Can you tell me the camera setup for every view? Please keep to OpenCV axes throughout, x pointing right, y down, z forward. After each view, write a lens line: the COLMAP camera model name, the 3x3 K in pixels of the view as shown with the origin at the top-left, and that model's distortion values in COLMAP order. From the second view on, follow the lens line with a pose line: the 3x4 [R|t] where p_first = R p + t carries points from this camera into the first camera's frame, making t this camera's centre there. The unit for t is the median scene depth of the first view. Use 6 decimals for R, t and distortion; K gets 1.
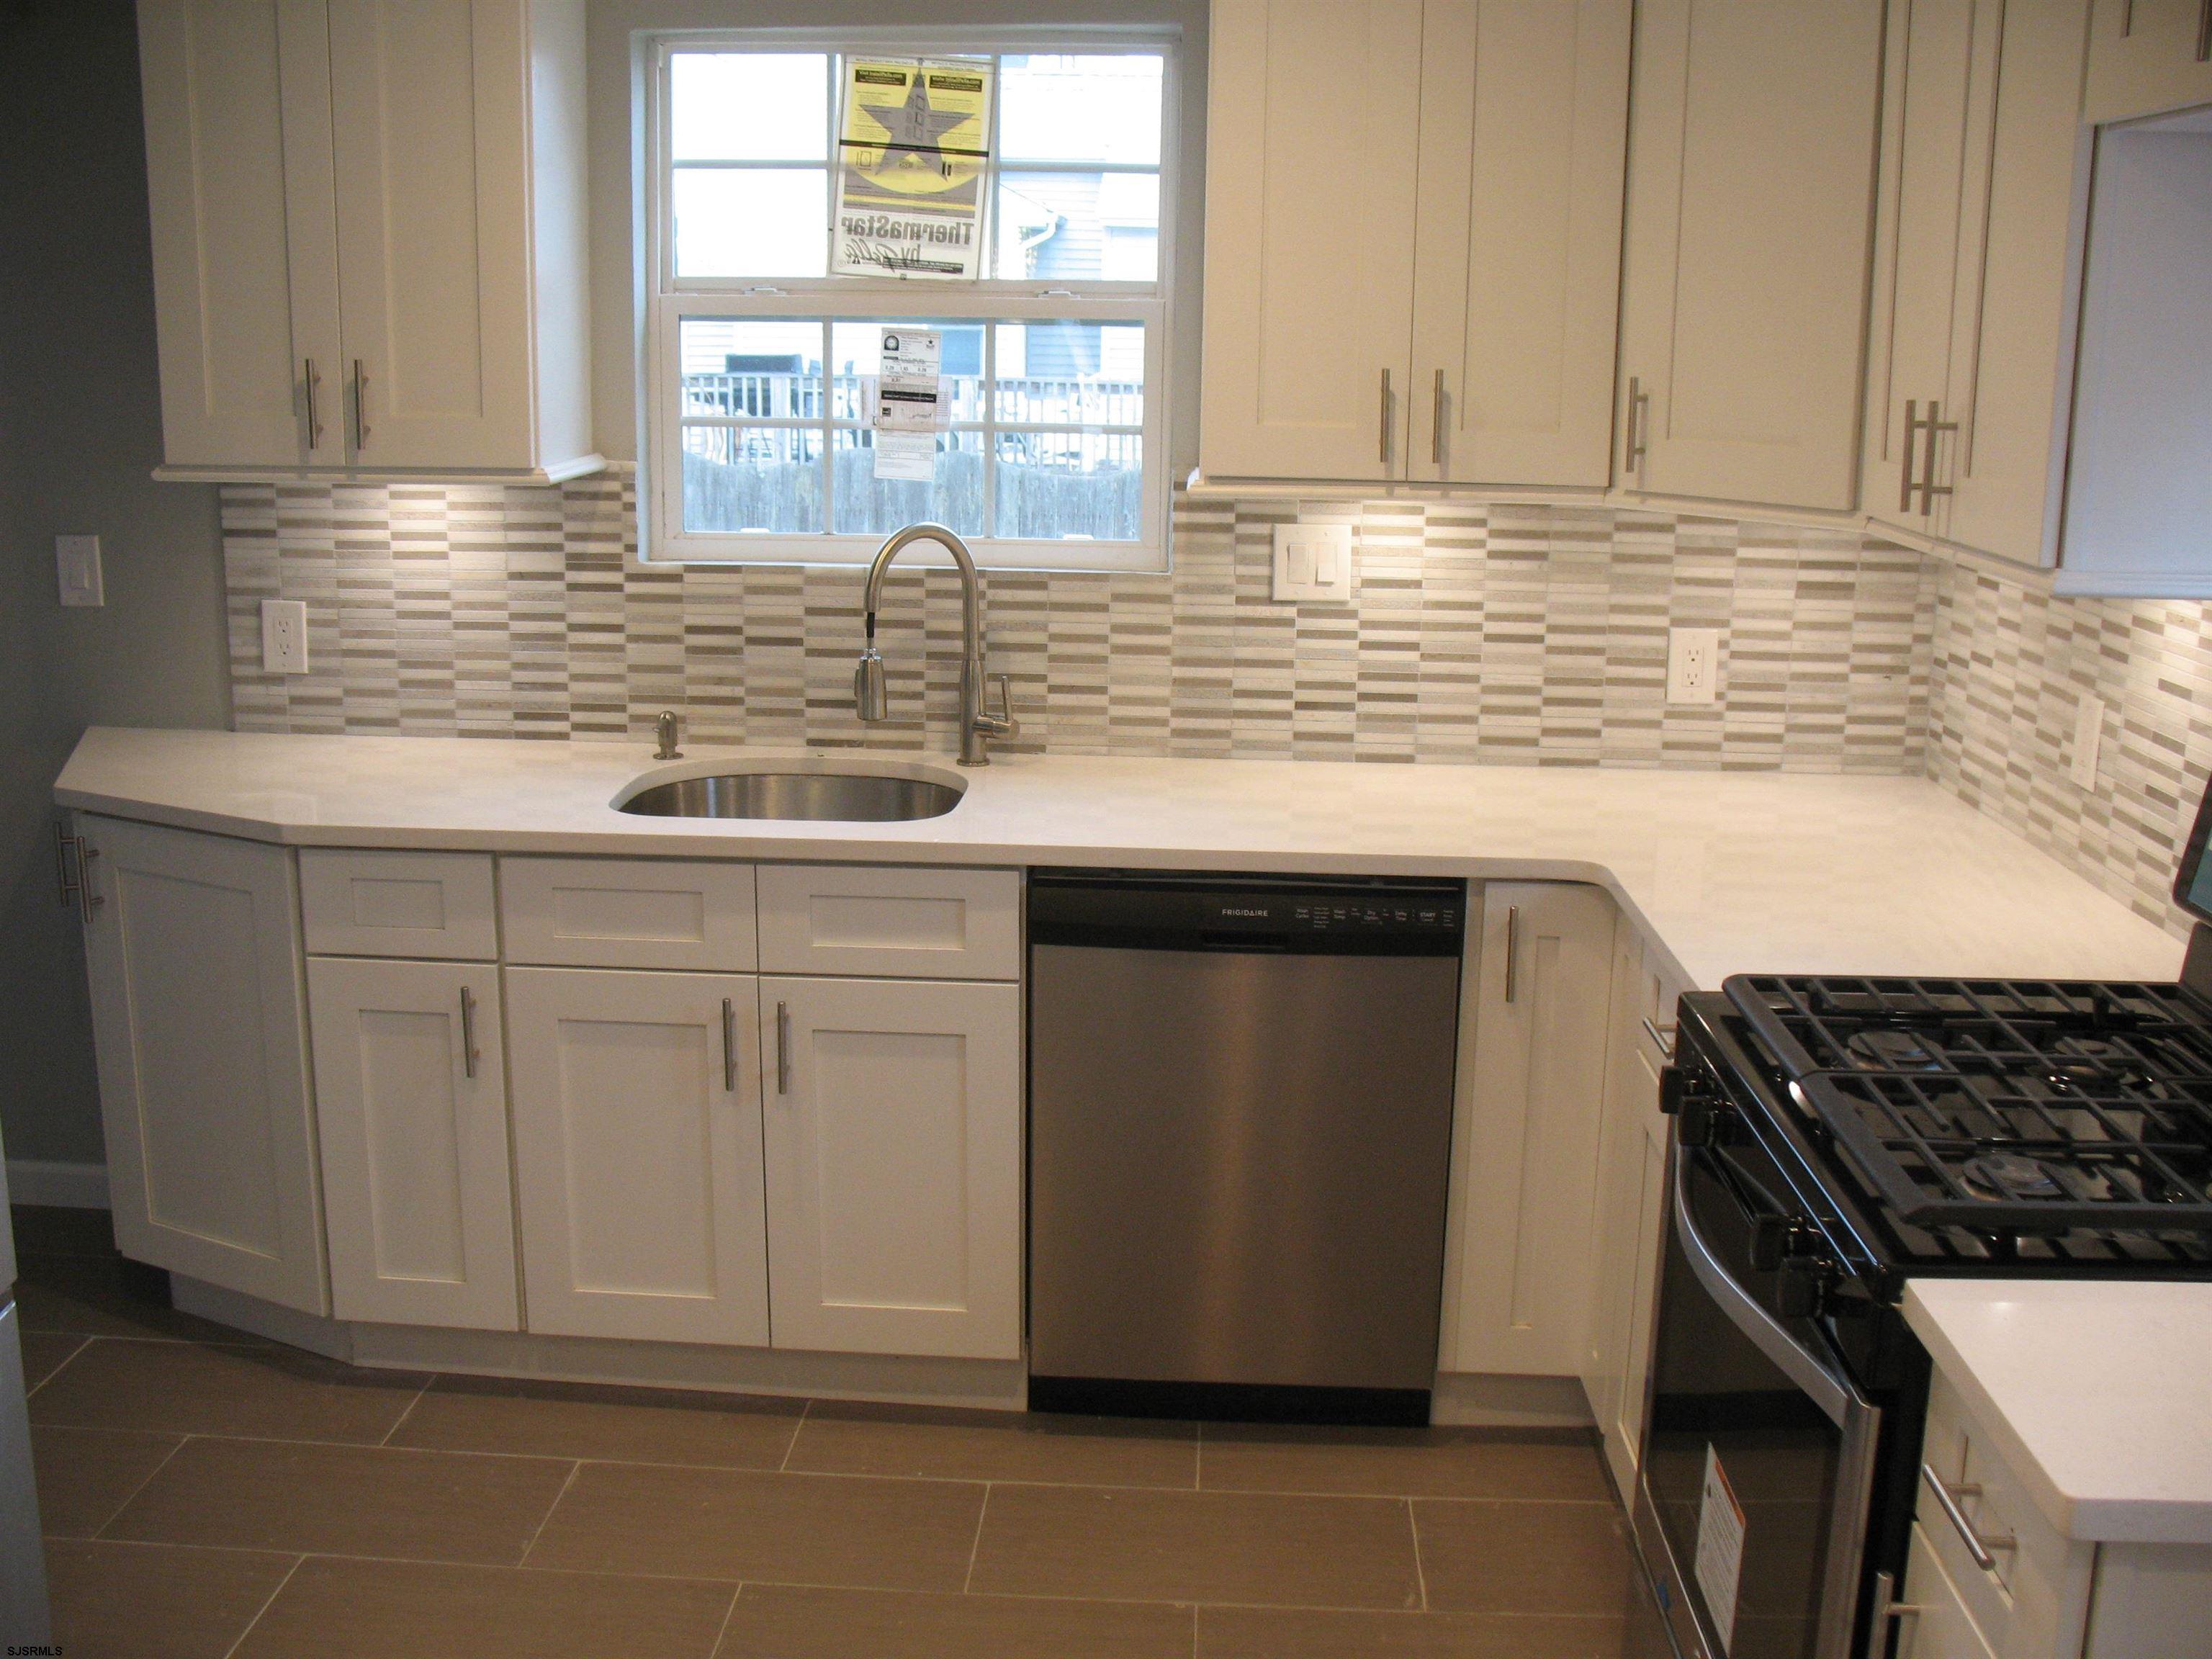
lens RADIAL K [[2269.3, 0, 1099.7], [0, 2269.3, 838.5], [0, 0, 1]] dist [-0.188474, 0.213563]
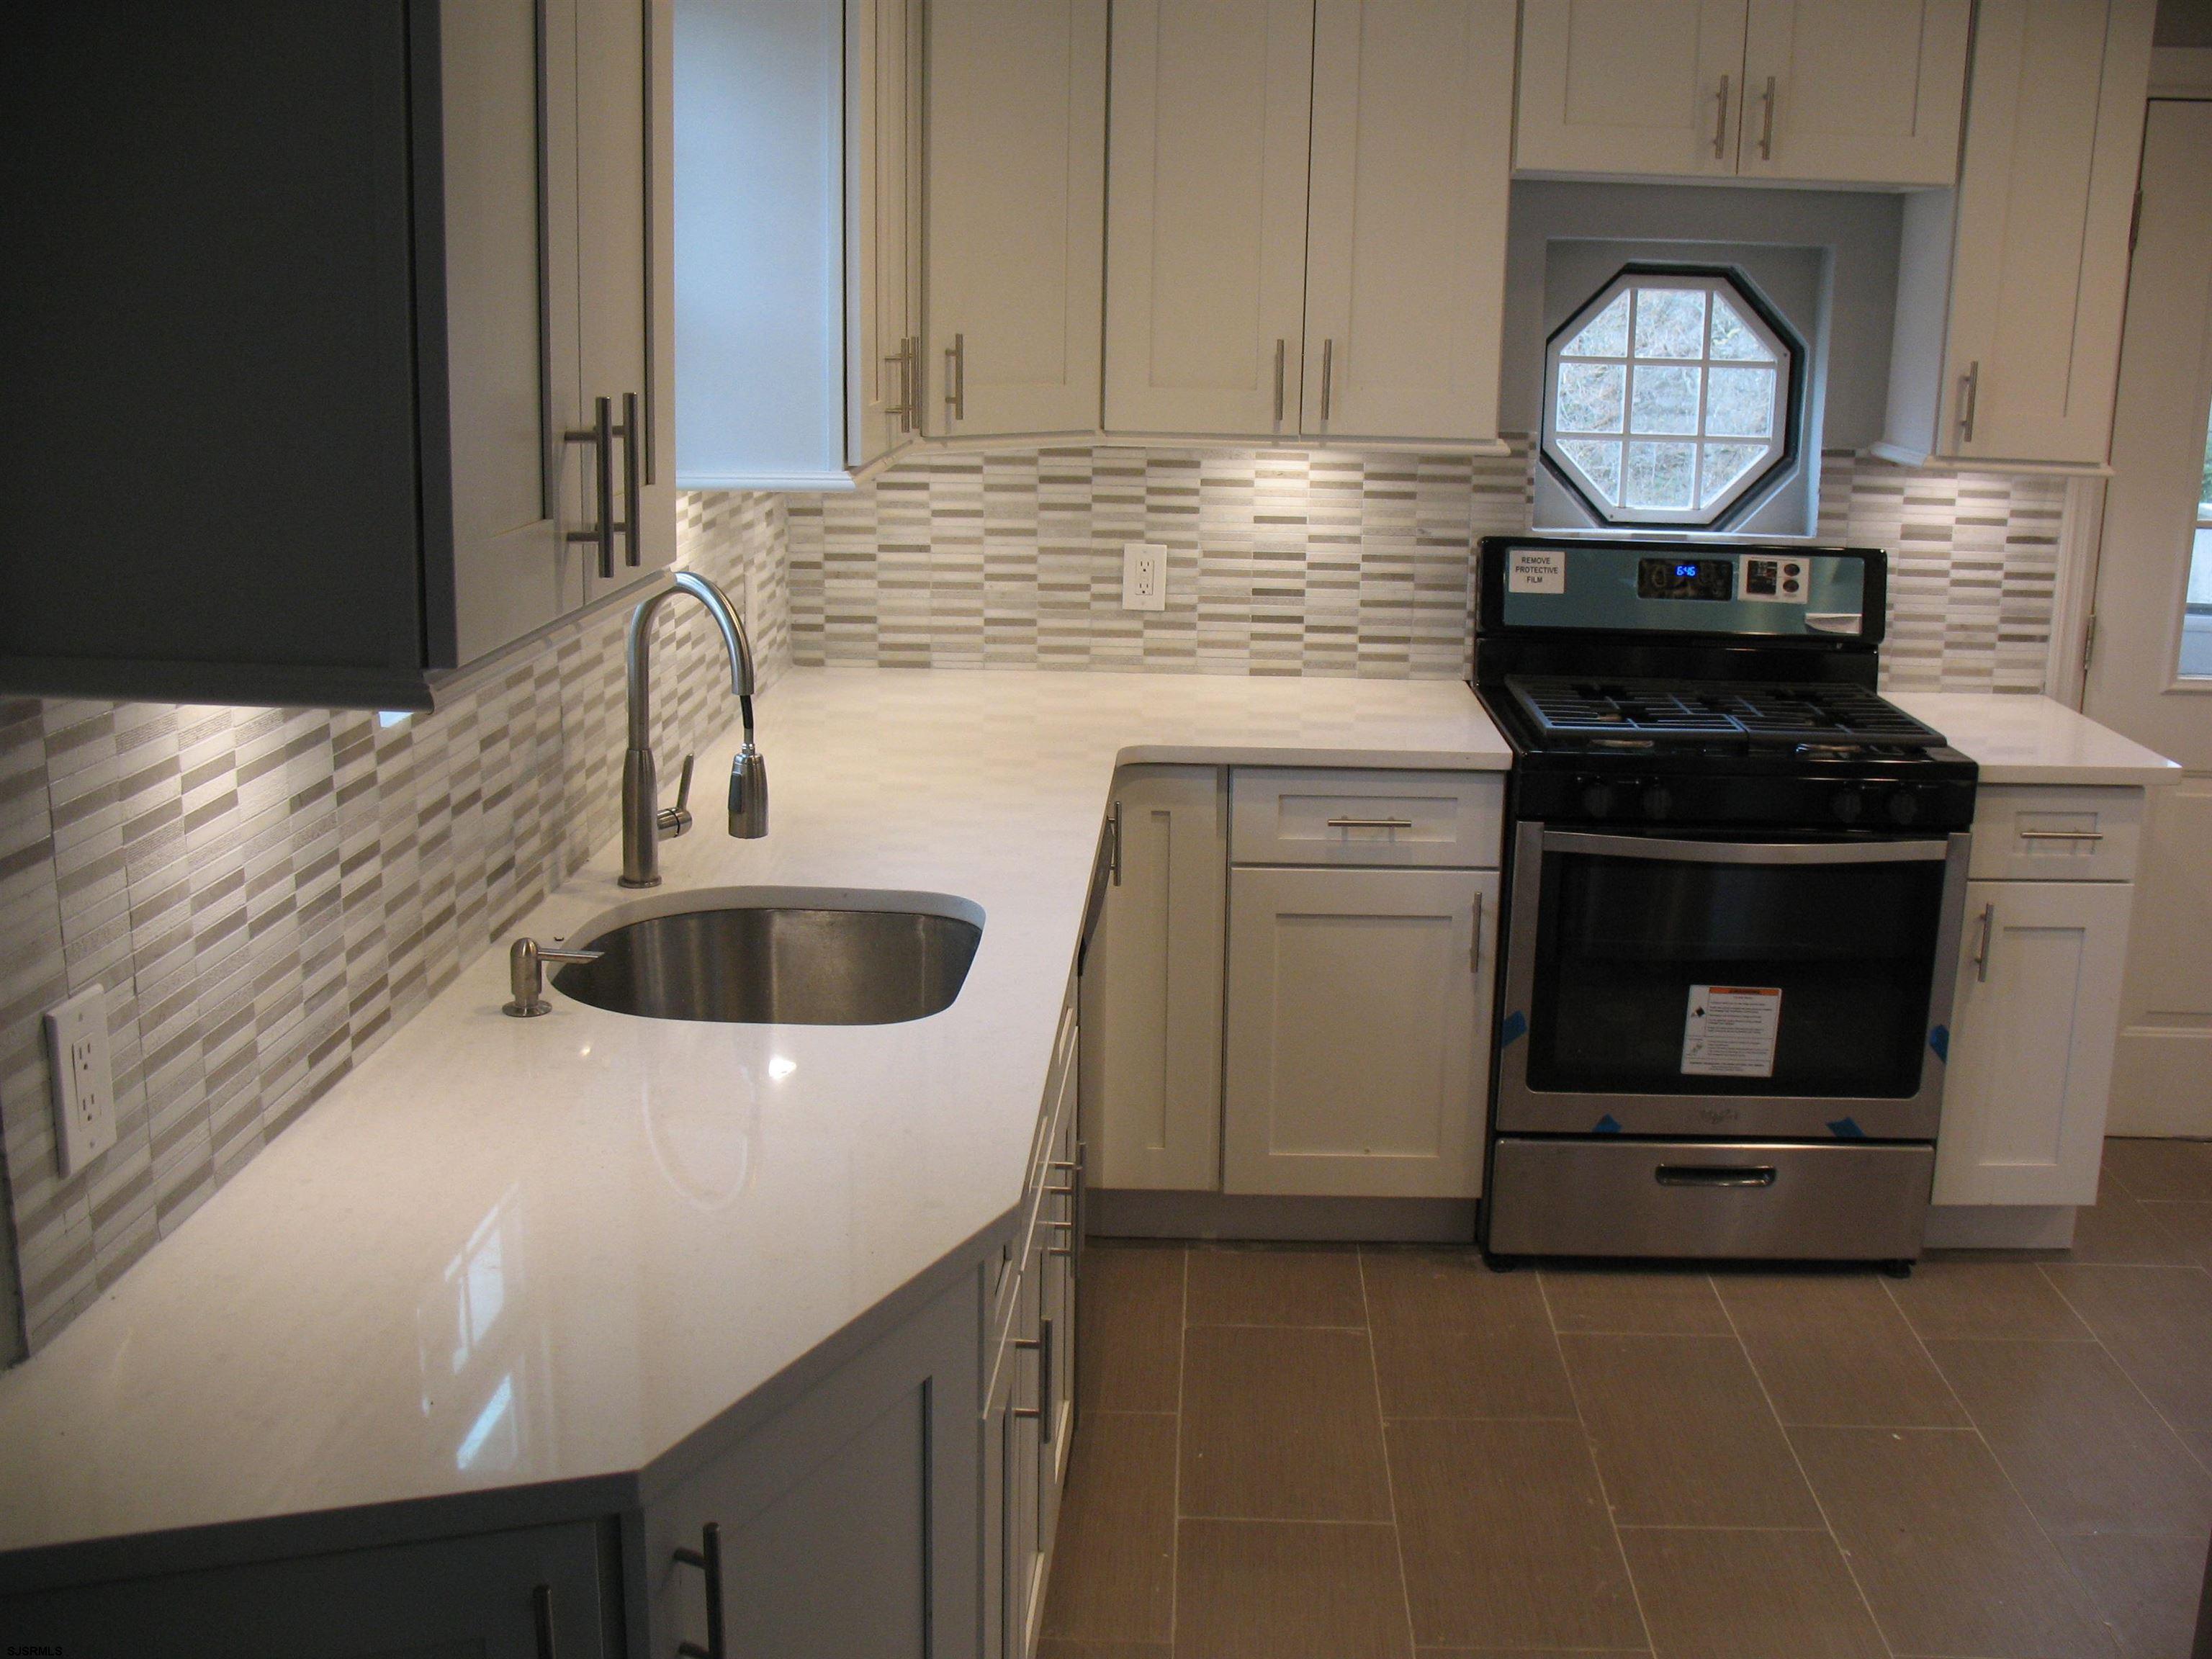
lens RADIAL K [[2269.3, 0, 1099.7], [0, 2269.3, 838.5], [0, 0, 1]] dist [-0.188474, 0.213563]
pose [[-0.005888, -0.256183, 0.966610, -0.779131], [0.210604, 0.944629, 0.251640, -0.203455], [-0.977554, 0.205054, 0.048391, 0.800367]]
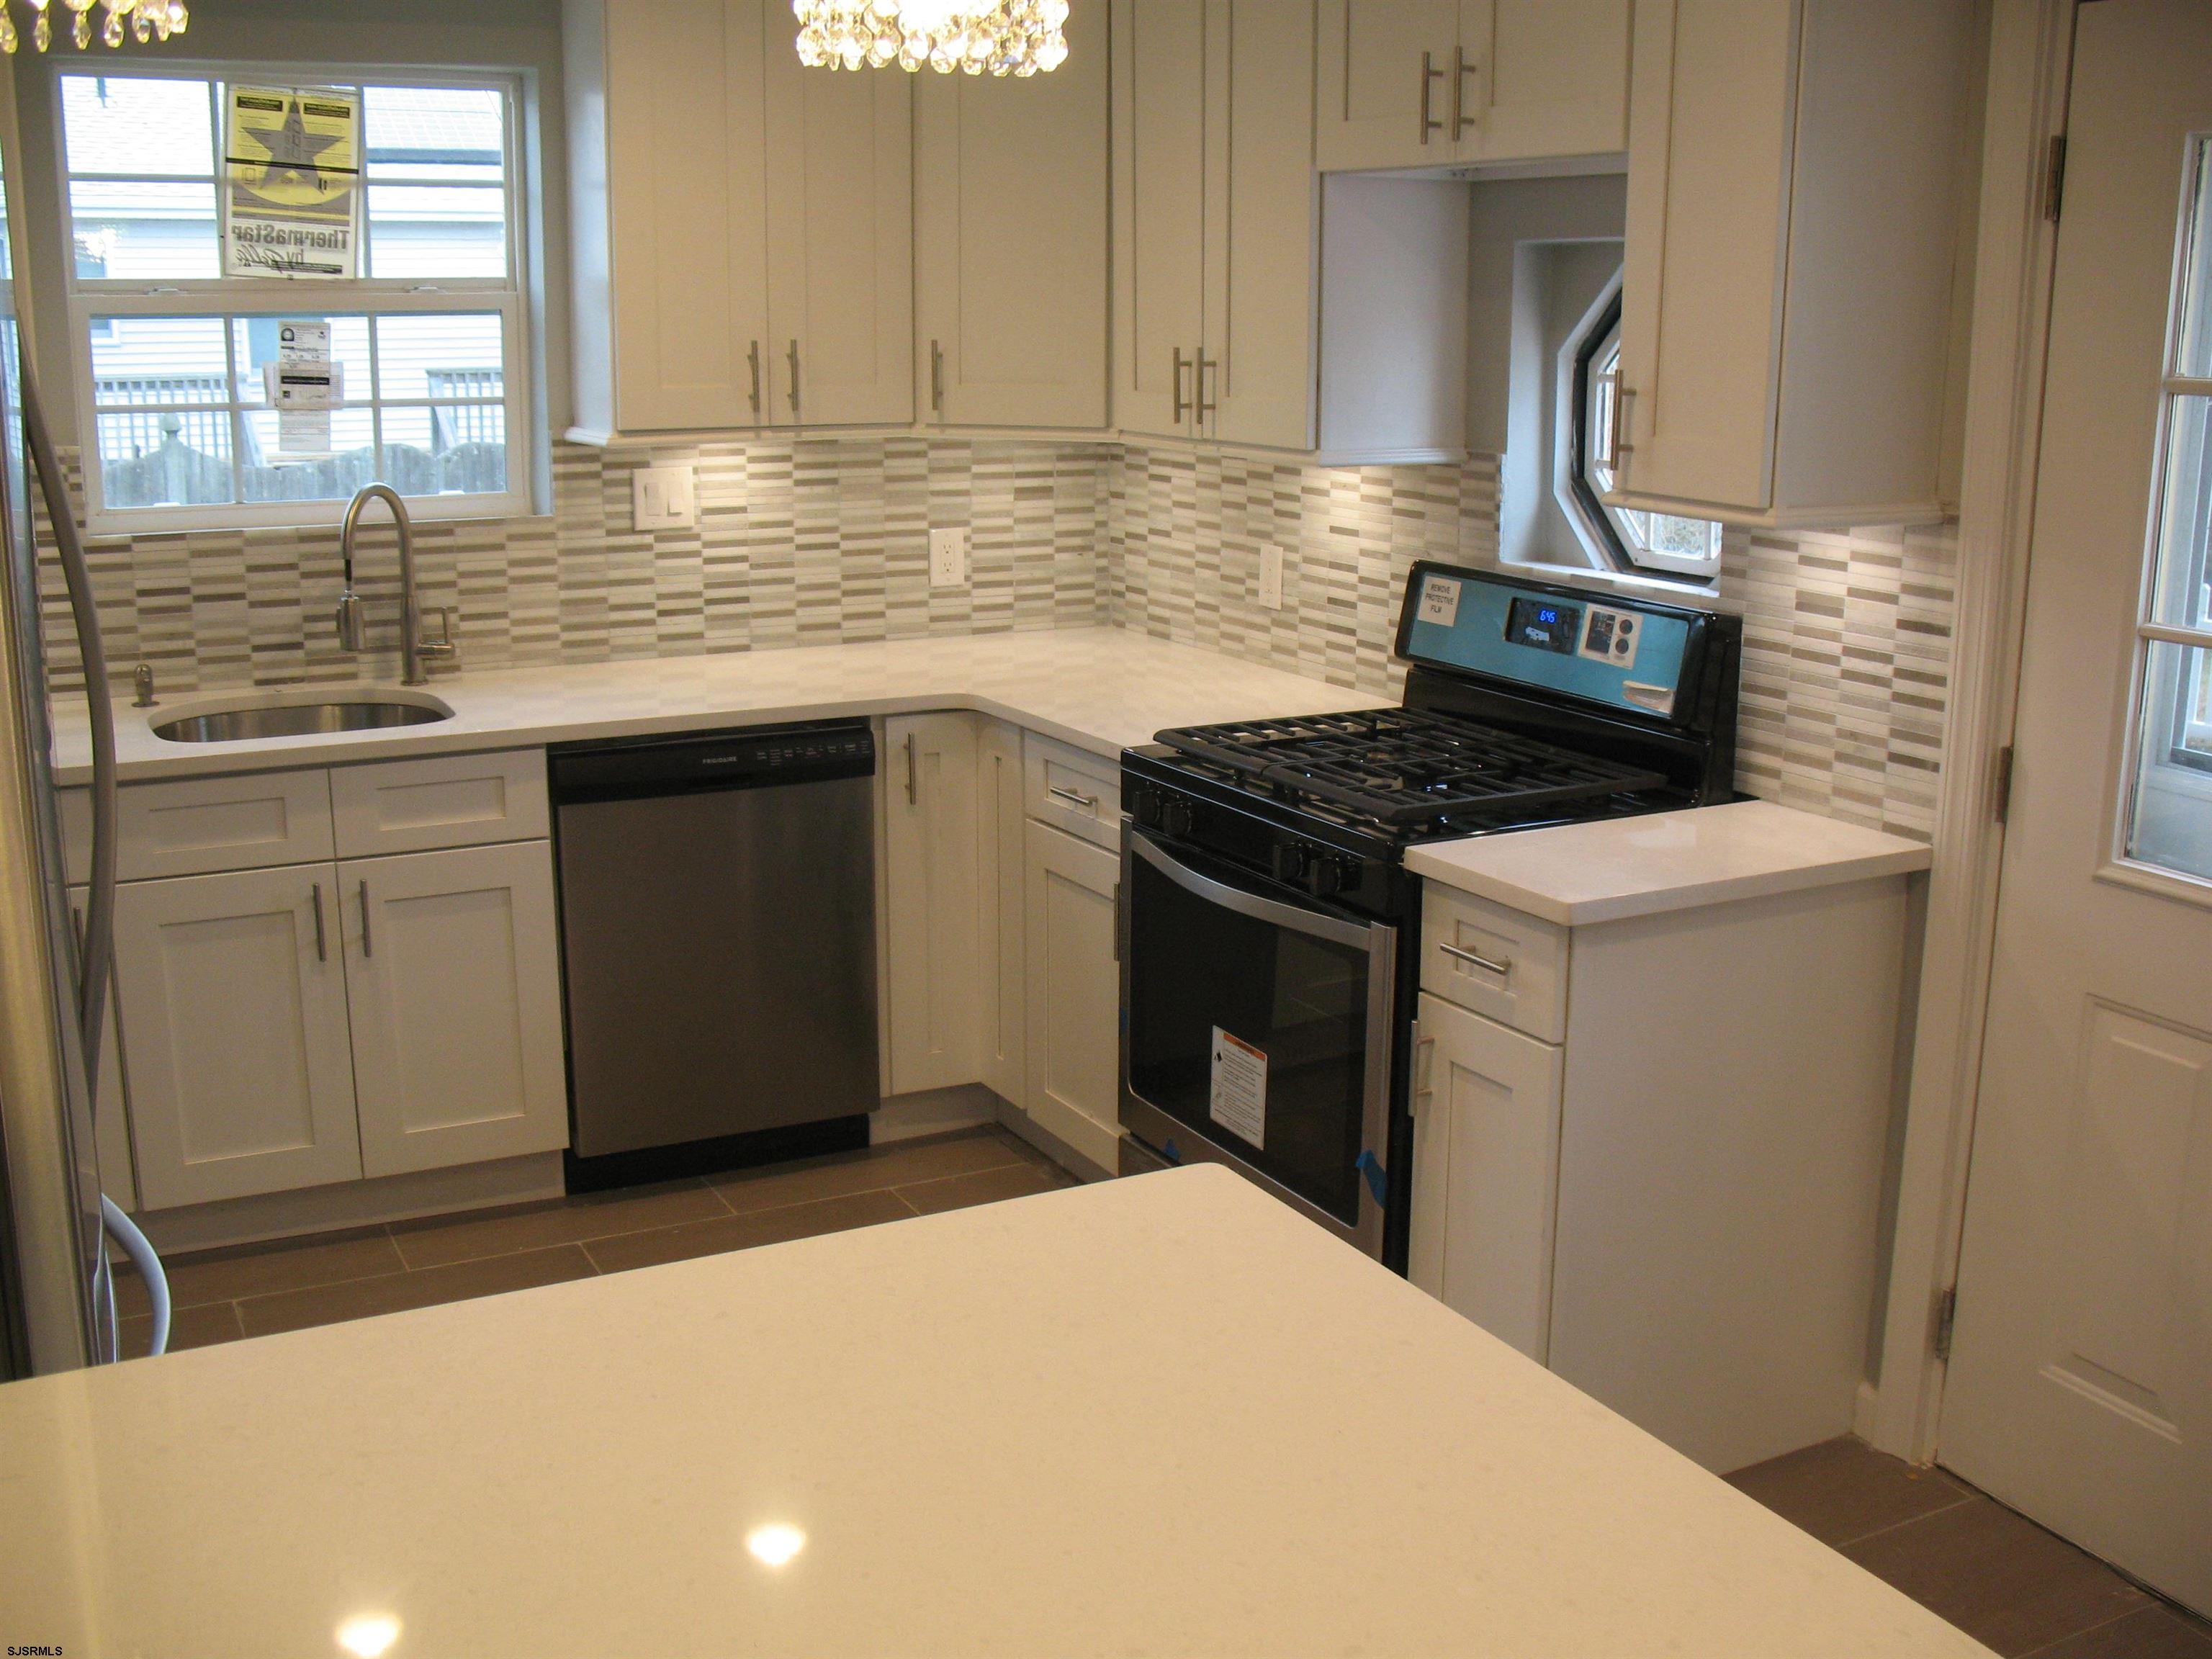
lens RADIAL K [[2269.3, 0, 1099.7], [0, 2269.3, 838.5], [0, 0, 1]] dist [-0.188474, 0.213563]
pose [[0.860581, -0.126968, 0.493233, -0.332705], [0.121254, 0.991659, 0.043713, 0.039804], [-0.494669, 0.022188, 0.868798, -0.197747]]
